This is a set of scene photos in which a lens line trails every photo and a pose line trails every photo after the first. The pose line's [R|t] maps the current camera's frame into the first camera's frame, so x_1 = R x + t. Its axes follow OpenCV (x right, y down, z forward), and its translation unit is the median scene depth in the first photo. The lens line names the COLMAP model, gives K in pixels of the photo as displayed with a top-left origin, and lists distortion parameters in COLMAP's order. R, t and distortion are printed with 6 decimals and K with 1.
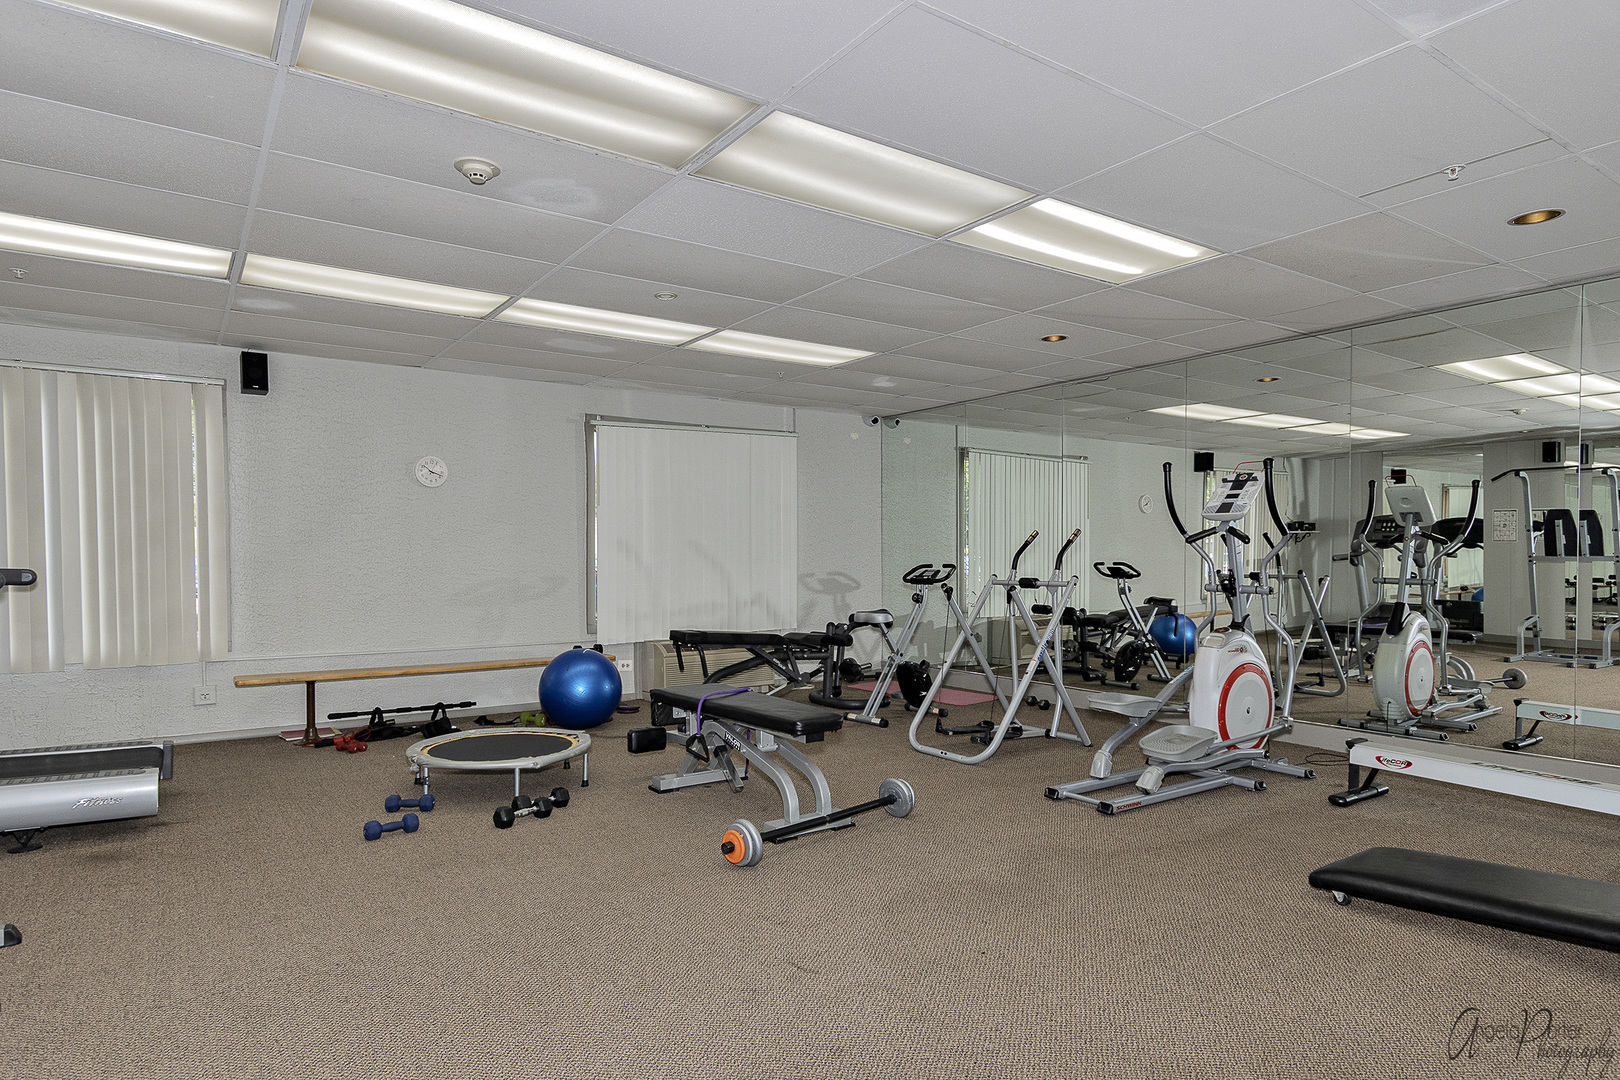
lens RADIAL K [[901.0, 0, 810.0], [0, 901.0, 578.7], [0, 0, 1]] dist [0.002488, 0.000040]
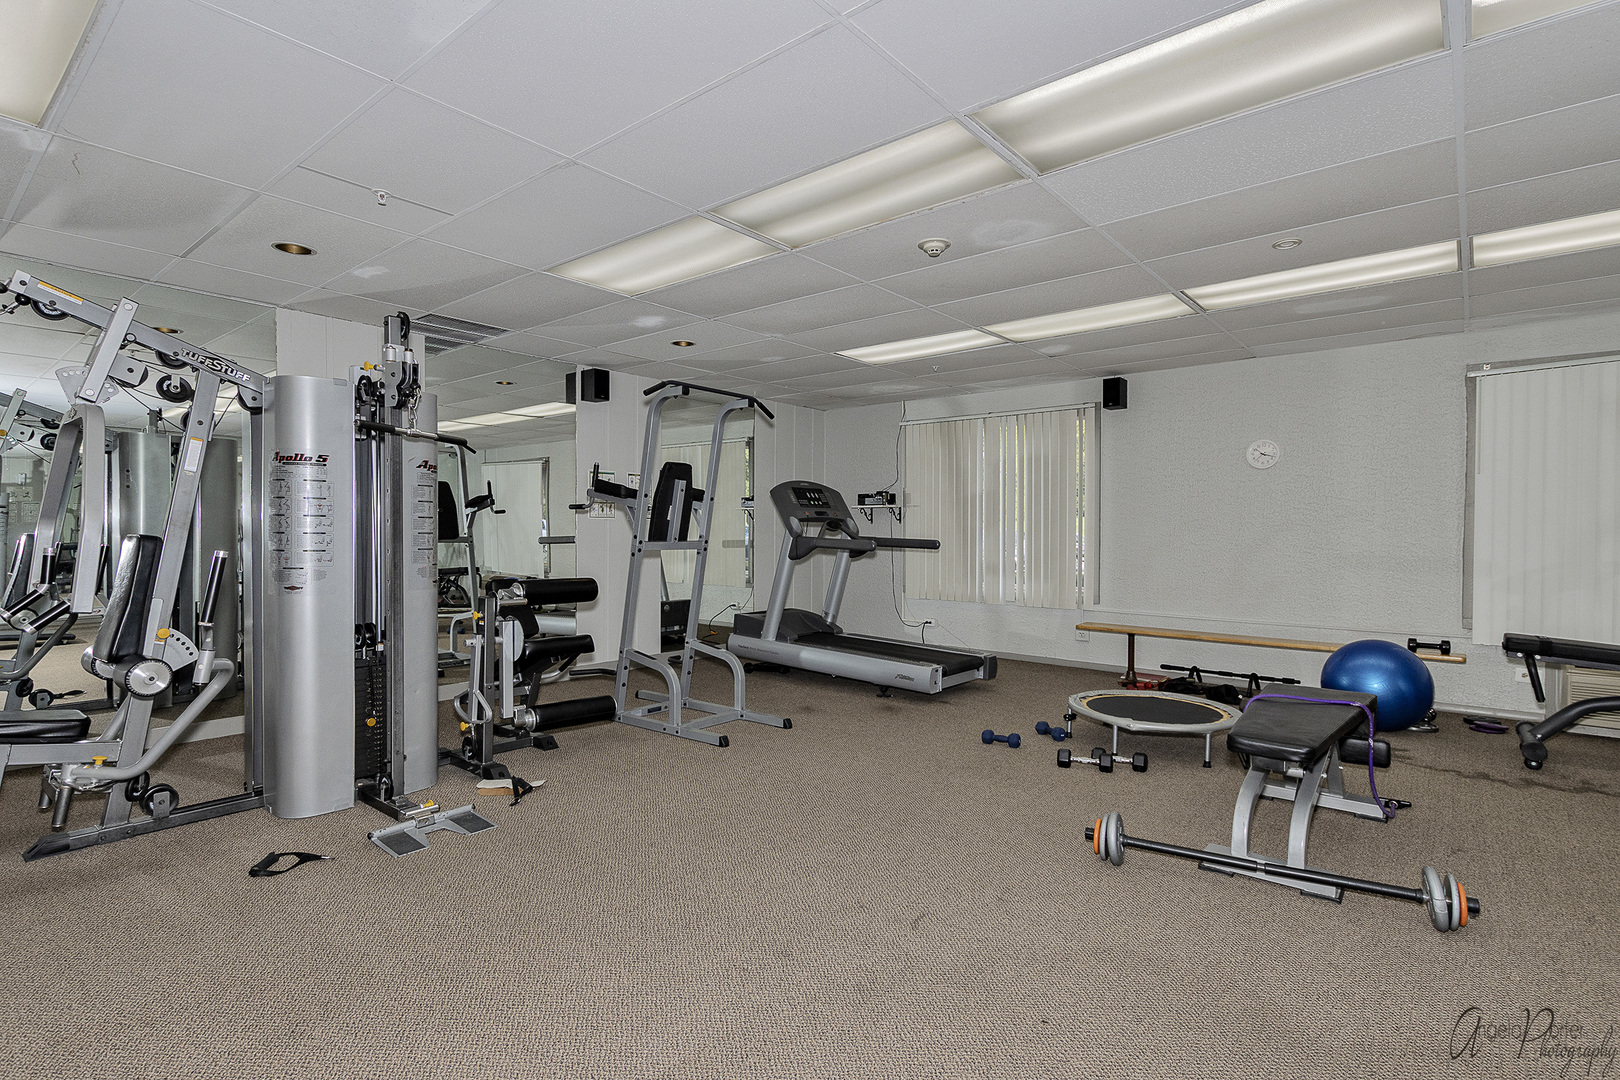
lens RADIAL K [[793.4, 0, 810.0], [0, 793.4, 540.0], [0, 0, 1]] dist [0.000872, -0.000217]
pose [[0.257026, 0.013842, -0.966305, 0.388091], [-0.028153, 0.999580, 0.006830, -0.010520], [0.965994, 0.025448, 0.257308, 0.280886]]
